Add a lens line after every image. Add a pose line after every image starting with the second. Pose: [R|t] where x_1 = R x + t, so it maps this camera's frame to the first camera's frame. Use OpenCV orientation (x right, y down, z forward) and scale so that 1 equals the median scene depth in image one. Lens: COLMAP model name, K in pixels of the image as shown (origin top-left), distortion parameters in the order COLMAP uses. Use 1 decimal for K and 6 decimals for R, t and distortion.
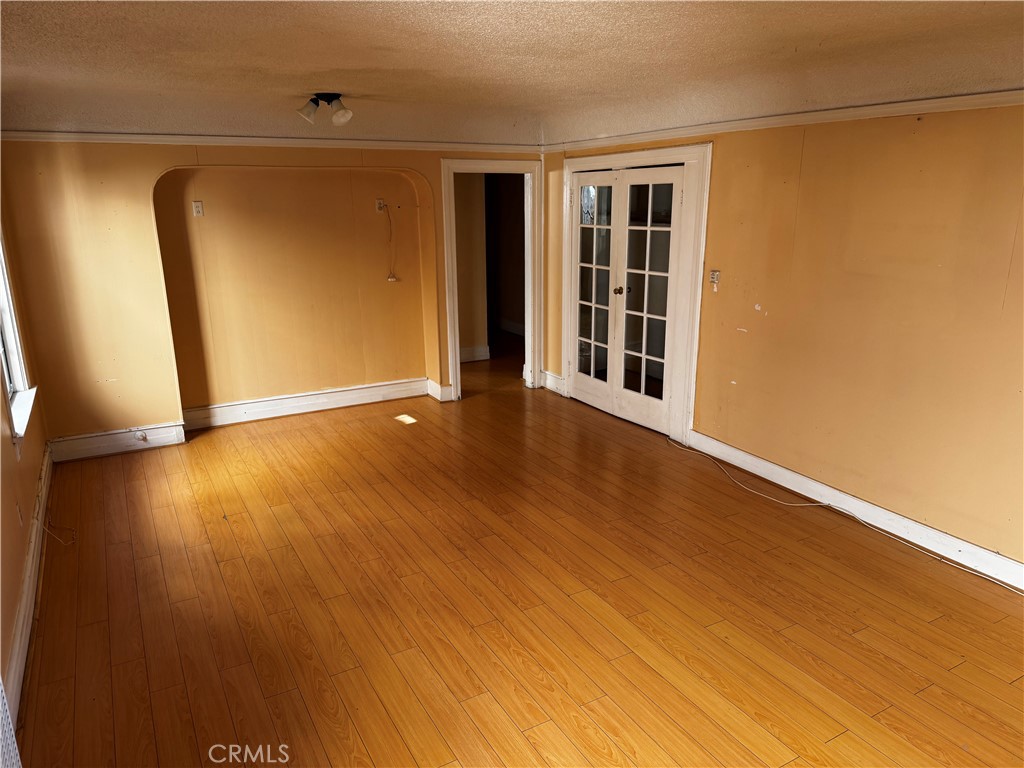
lens RADIAL K [[731.6, 0, 529.8], [0, 731.6, 402.2], [0, 0, 1]] dist [0.048829, -0.039211]
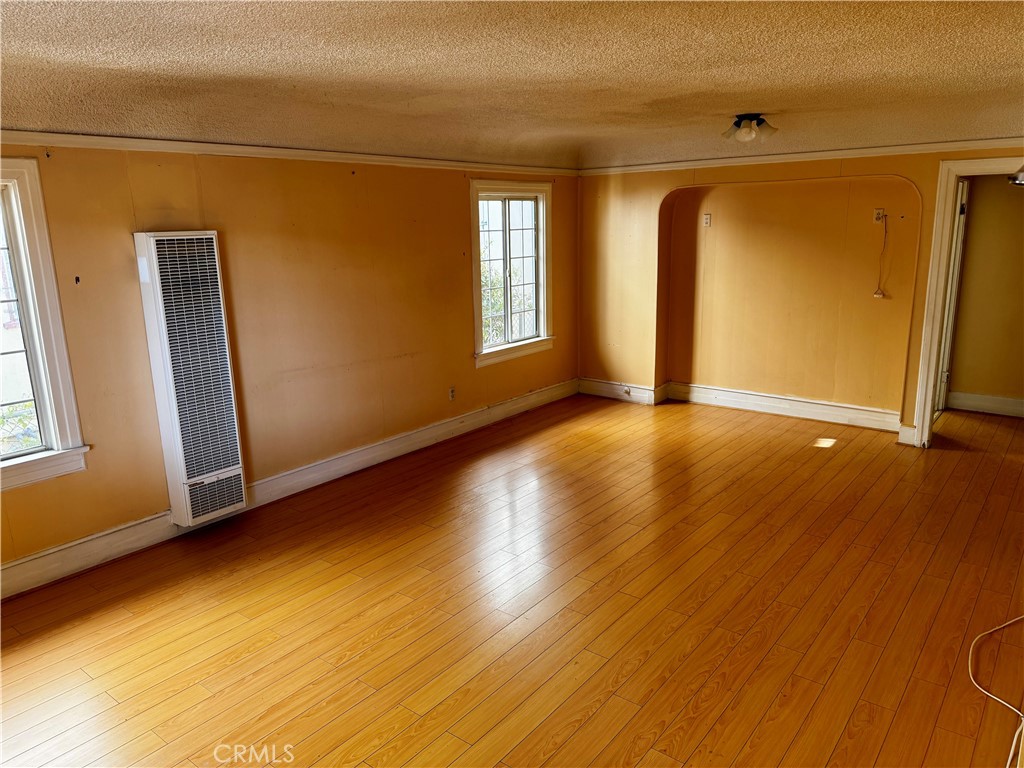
lens RADIAL K [[741.8, 0, 509.9], [0, 741.8, 383.7], [0, 0, 1]] dist [0.144182, -0.148324]
pose [[0.374418, 0.206860, -0.903891, 0.618839], [-0.244478, 0.962330, 0.118964, -0.075987], [0.894450, 0.176439, 0.410887, 0.266470]]
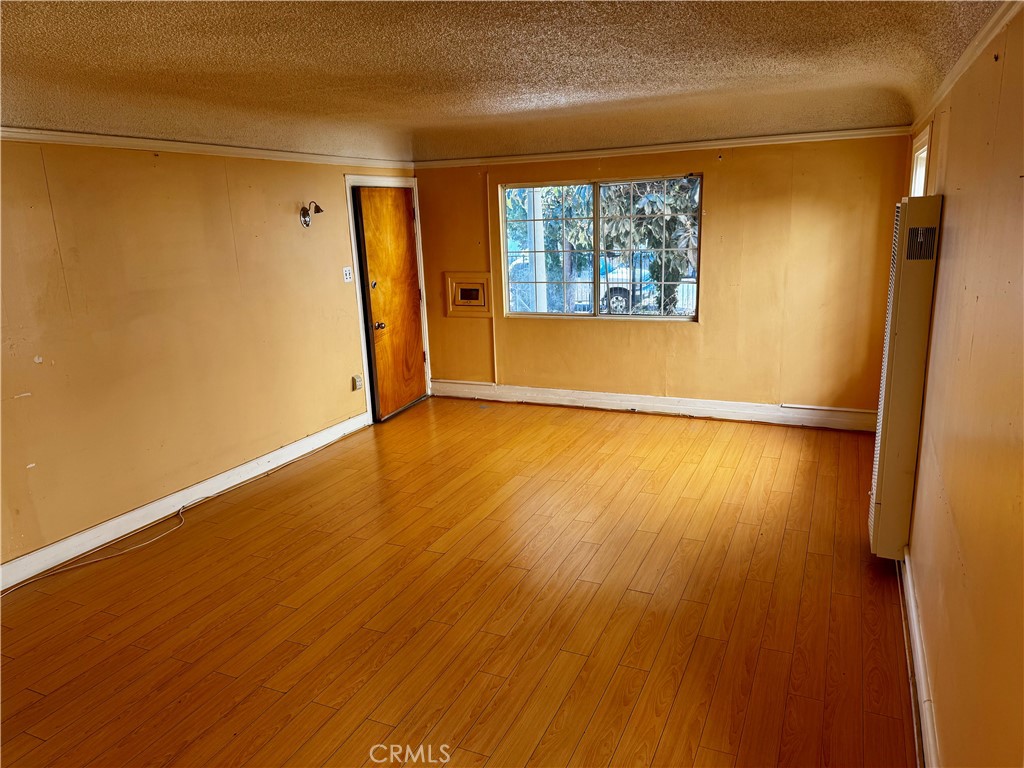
lens RADIAL K [[741.8, 0, 509.9], [0, 741.8, 383.7], [0, 0, 1]] dist [0.144182, -0.148324]
pose [[-0.582127, -0.154959, 0.798195, -0.574316], [0.270752, 0.888707, 0.369991, -0.238829], [-0.766695, 0.431495, -0.475385, 0.880374]]
